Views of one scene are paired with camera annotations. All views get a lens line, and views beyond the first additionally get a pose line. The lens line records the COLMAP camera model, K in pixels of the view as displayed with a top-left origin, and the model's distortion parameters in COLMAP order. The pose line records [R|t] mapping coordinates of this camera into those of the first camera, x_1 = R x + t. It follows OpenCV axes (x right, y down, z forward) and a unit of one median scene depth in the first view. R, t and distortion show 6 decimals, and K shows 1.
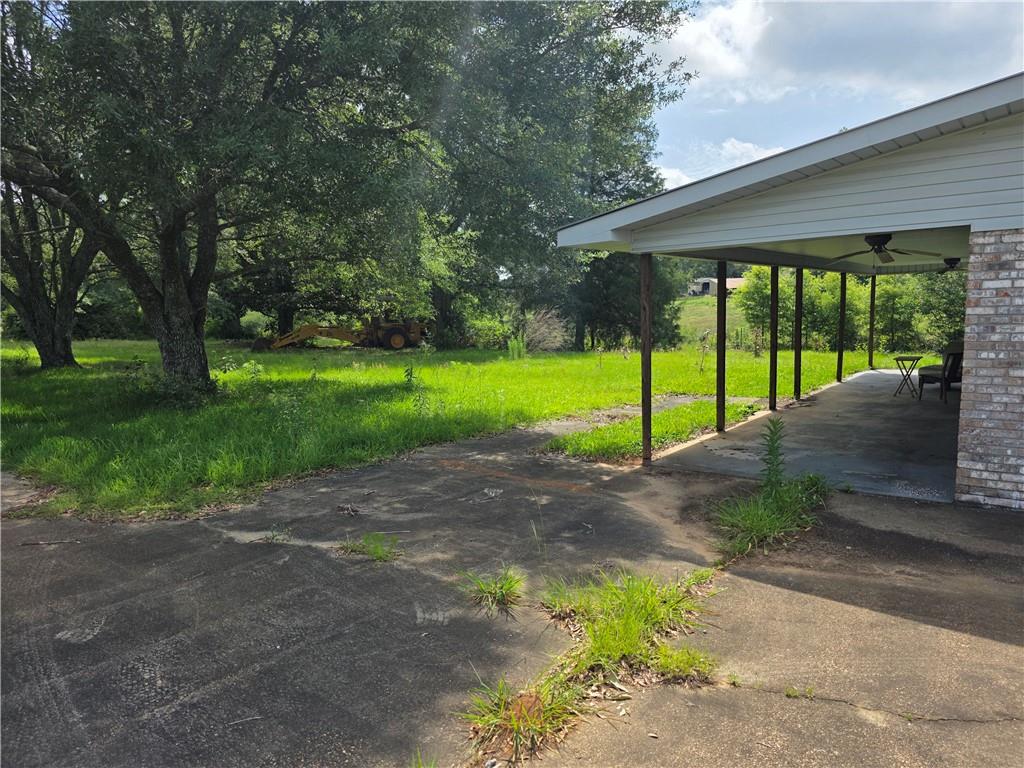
lens RADIAL K [[684.4, 0, 511.8], [0, 684.4, 387.5], [0, 0, 1]] dist [0.028138, -0.010118]
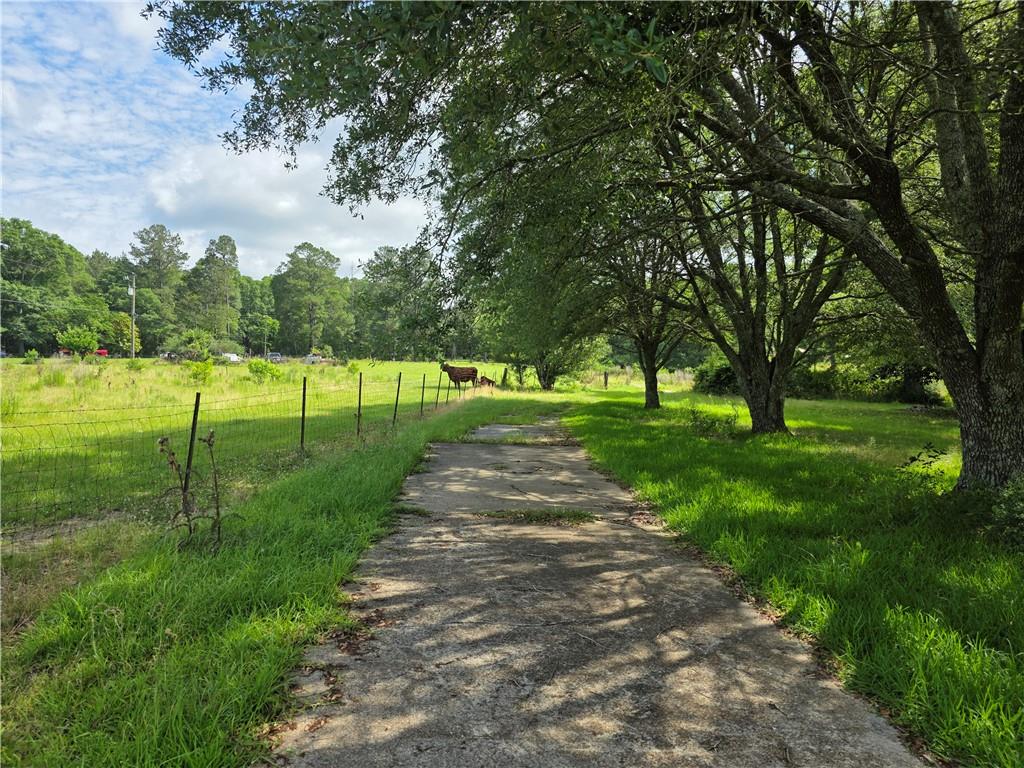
lens RADIAL K [[684.4, 0, 512.7], [0, 684.4, 383.2], [0, 0, 1]] dist [0.028138, -0.010118]
pose [[0.641546, 0.041815, -0.765944, -0.563122], [-0.111755, 0.992955, -0.039397, -0.060472], [0.758900, 0.110873, 0.641699, 0.503467]]
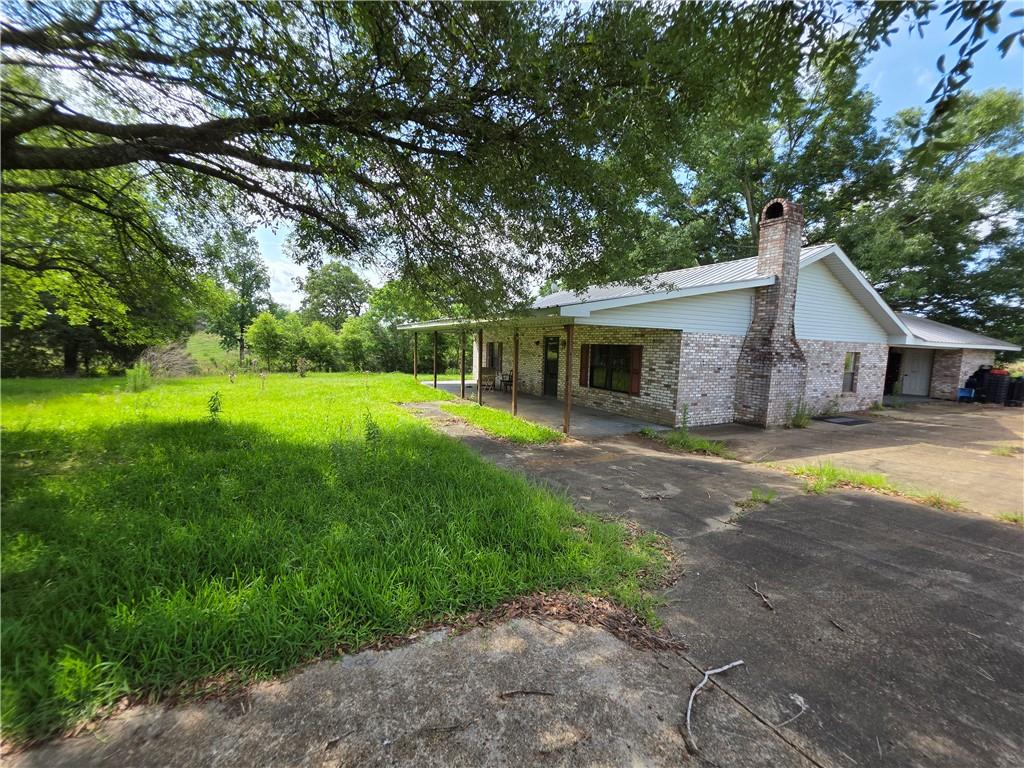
lens RADIAL K [[408.6, 0, 513.0], [0, 408.6, 387.0], [0, 0, 1]] dist [0.008957, 0.000450]
pose [[0.427738, -0.058560, 0.902004, -1.004130], [0.064917, 0.997313, 0.033963, -0.088917], [-0.901569, 0.044028, 0.430390, 0.794592]]
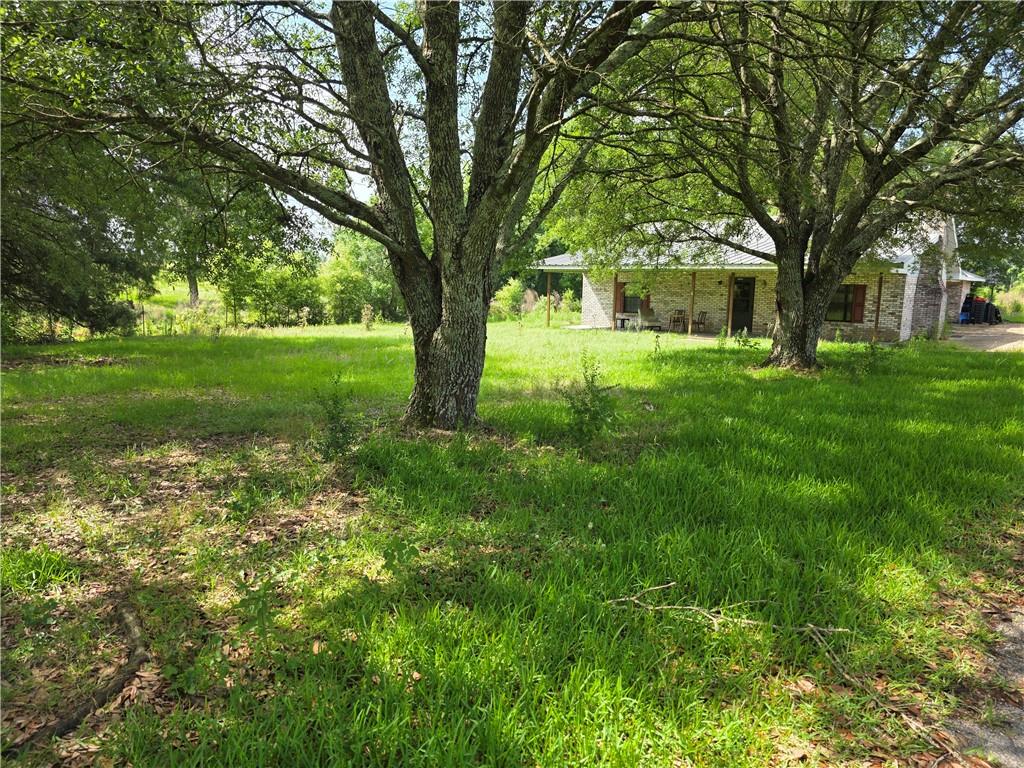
lens RADIAL K [[684.4, 0, 516.0], [0, 684.4, 386.4], [0, 0, 1]] dist [0.028138, -0.010118]
pose [[0.018440, -0.129955, 0.991348, -3.100634], [0.096999, 0.987072, 0.127590, -0.281862], [-0.995114, 0.093807, 0.030807, 2.839192]]
